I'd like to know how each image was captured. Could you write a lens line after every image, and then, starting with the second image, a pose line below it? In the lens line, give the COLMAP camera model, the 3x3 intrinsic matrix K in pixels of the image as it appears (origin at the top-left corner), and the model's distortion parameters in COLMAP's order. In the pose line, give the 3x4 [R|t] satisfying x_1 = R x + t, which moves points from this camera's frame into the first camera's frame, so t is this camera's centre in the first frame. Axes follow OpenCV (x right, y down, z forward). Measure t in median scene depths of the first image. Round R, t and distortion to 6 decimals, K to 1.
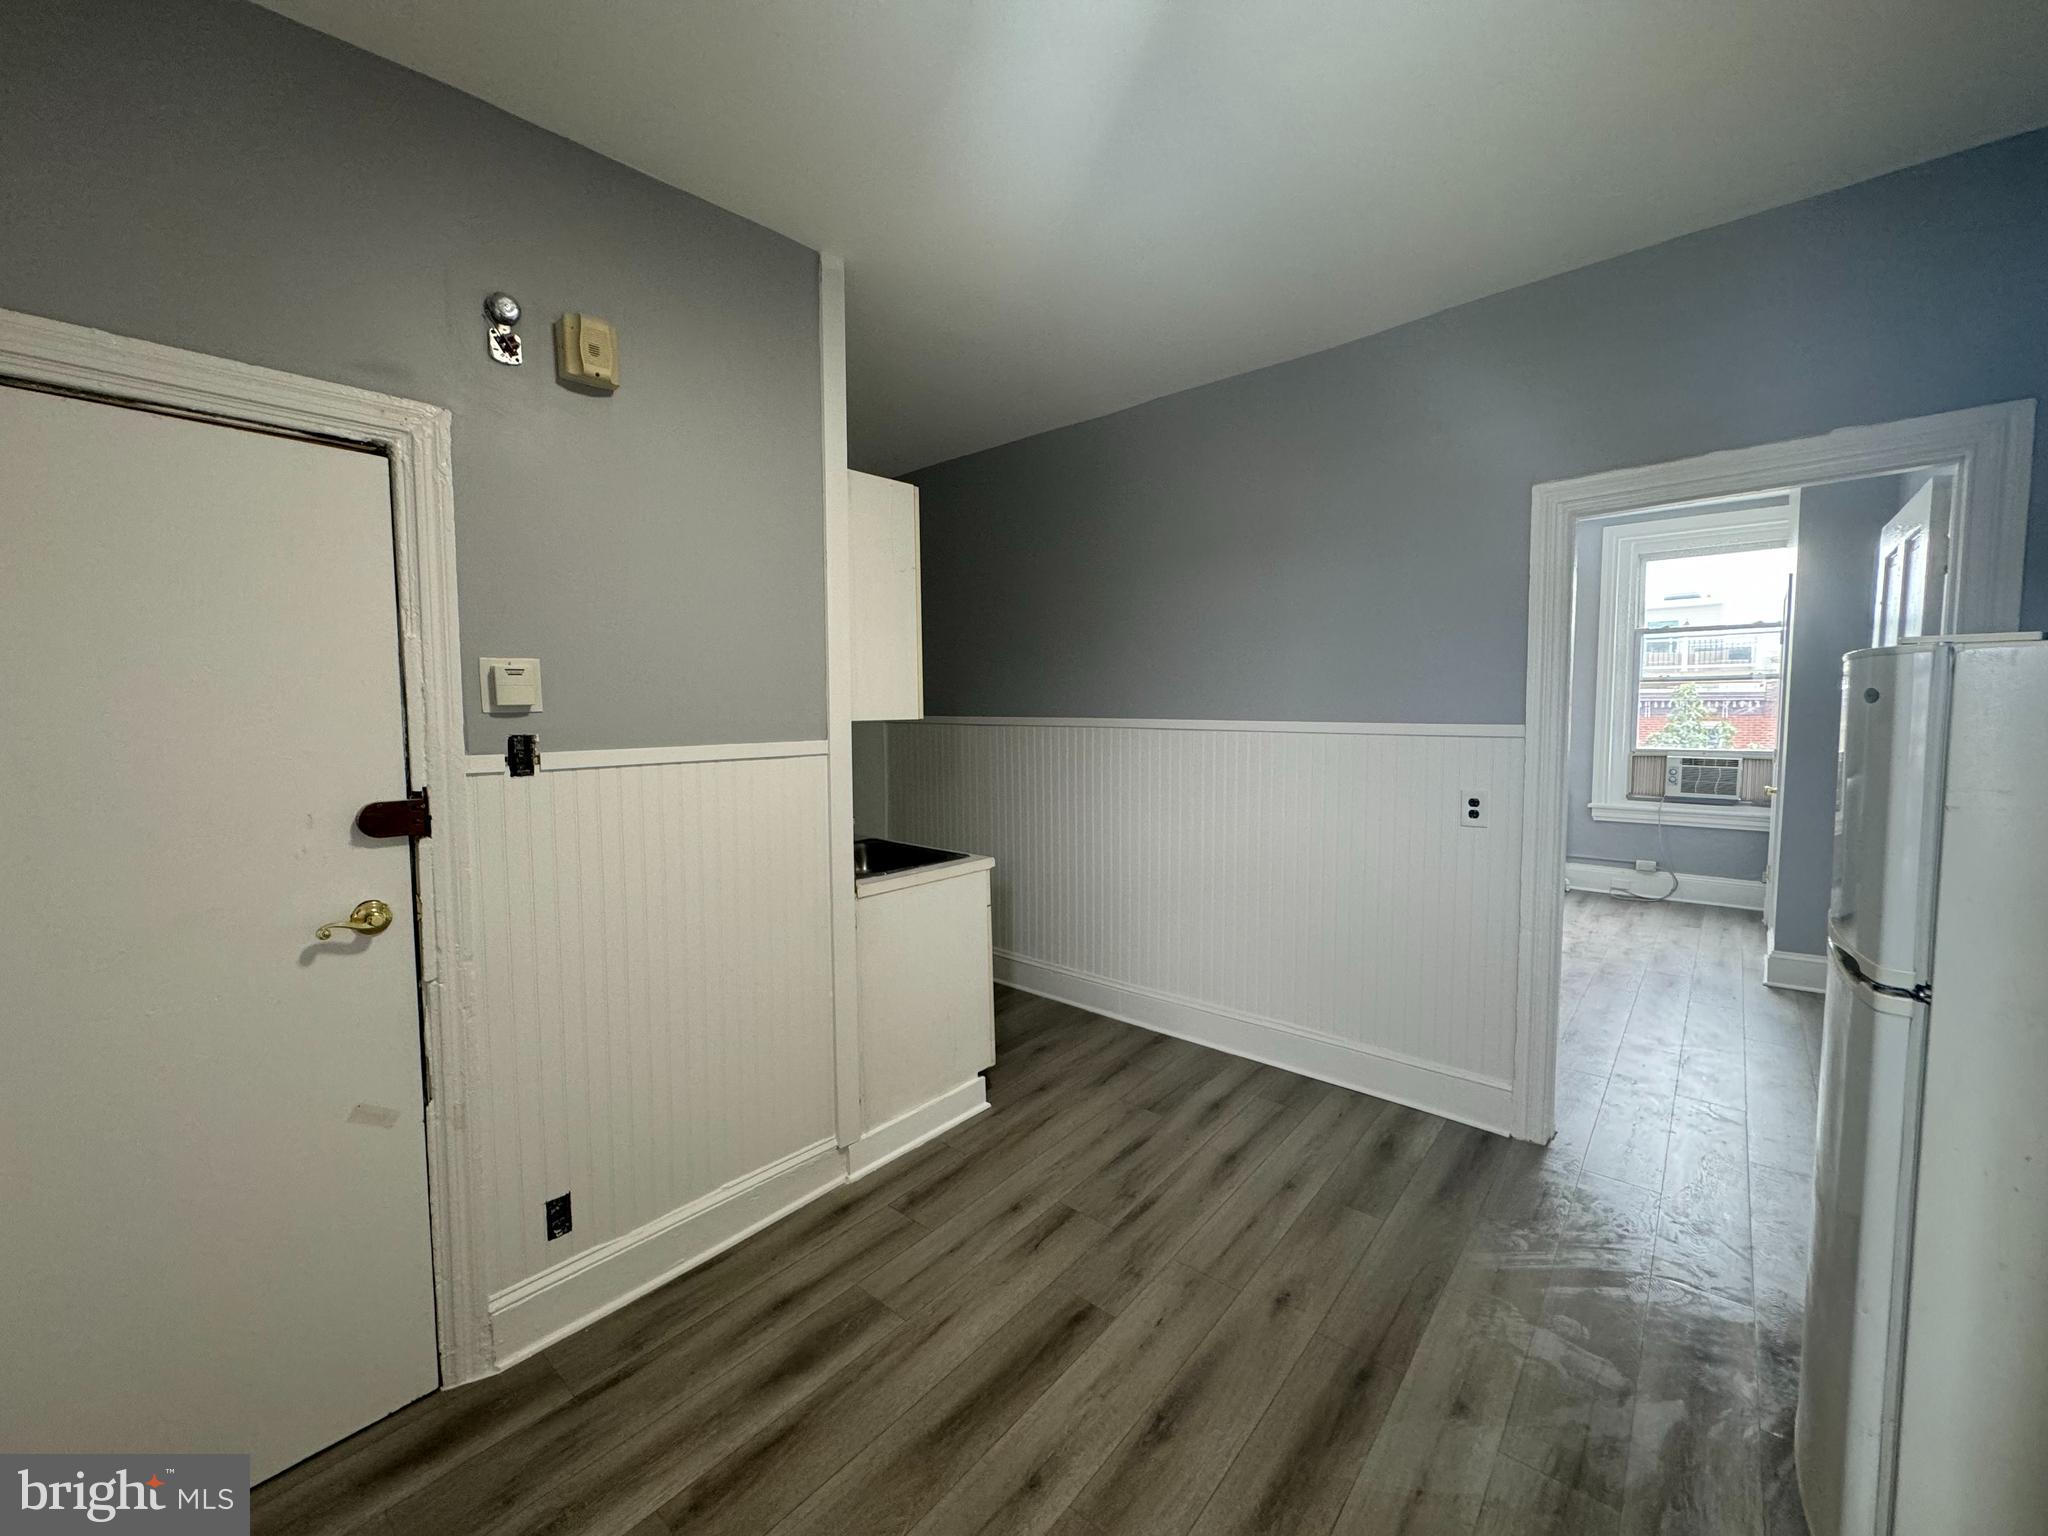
lens RADIAL K [[815.4, 0, 1023.7], [0, 815.4, 767.9], [0, 0, 1]] dist [-0.003108, 0.000677]
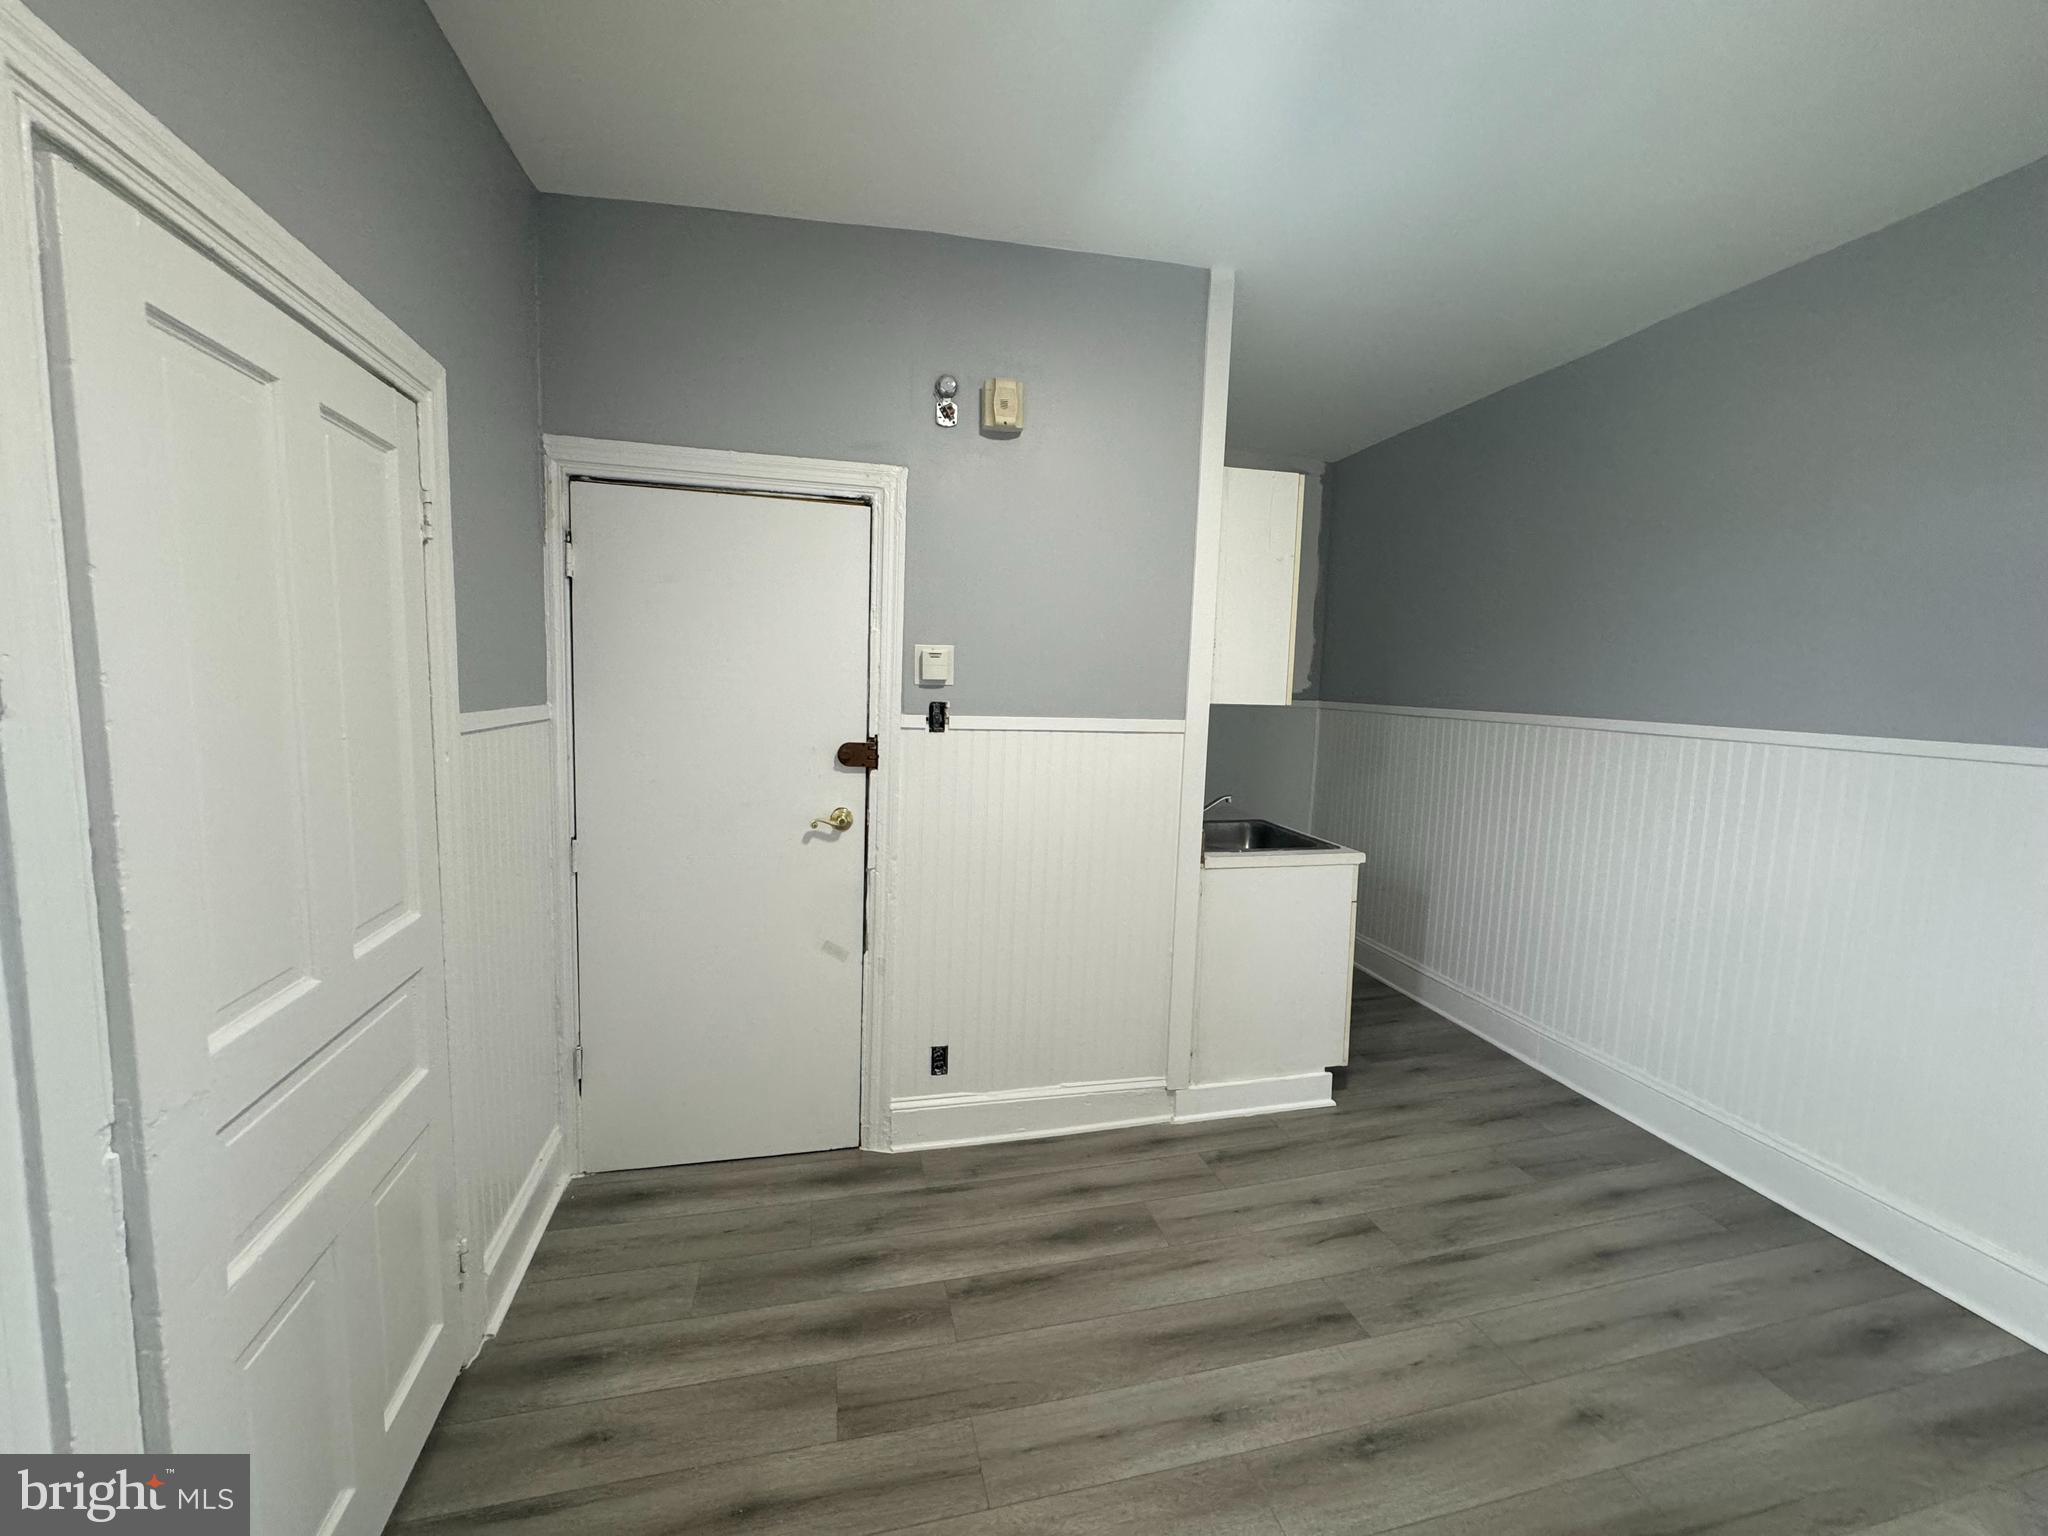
lens RADIAL K [[815.4, 0, 1022.0], [0, 815.4, 768.9], [0, 0, 1]] dist [-0.003108, 0.000677]
pose [[0.812466, 0.093450, -0.575470, 0.201138], [-0.079654, 0.995607, 0.049218, -0.004945], [0.577541, 0.005850, 0.816341, -0.019131]]
